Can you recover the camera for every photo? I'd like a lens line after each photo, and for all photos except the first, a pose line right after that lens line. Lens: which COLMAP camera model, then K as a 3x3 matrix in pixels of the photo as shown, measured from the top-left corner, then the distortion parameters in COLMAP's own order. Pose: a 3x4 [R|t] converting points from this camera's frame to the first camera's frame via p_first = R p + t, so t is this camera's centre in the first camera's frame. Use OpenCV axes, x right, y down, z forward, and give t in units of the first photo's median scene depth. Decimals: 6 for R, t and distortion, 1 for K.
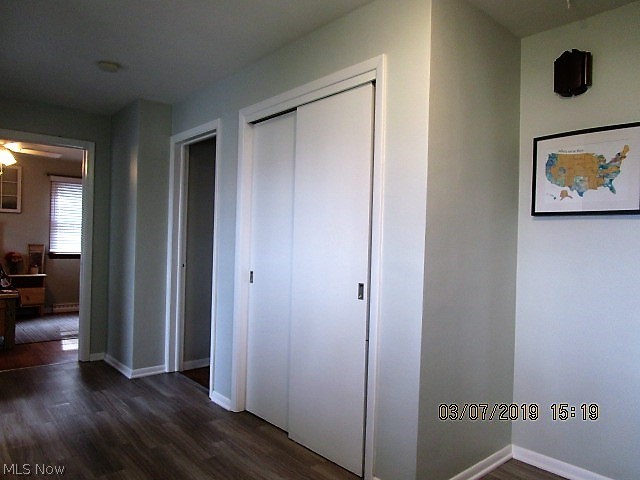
lens RADIAL K [[458.6, 0, 320.0], [0, 458.6, 239.3], [0, 0, 1]] dist [-0.008553, -0.003260]
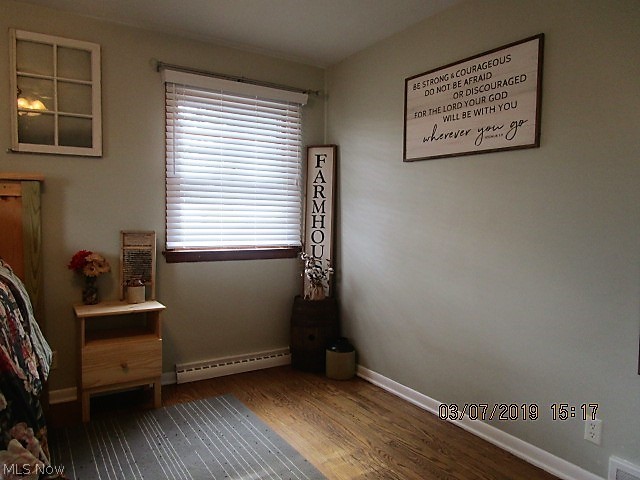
lens RADIAL K [[458.6, 0, 320.0], [0, 458.6, 240.6], [0, 0, 1]] dist [-0.008553, -0.003260]
pose [[0.988353, 0.002758, -0.152152, -0.393930], [0.006663, 0.998093, 0.061373, -0.005665], [0.152032, -0.061672, 0.986450, 0.612476]]
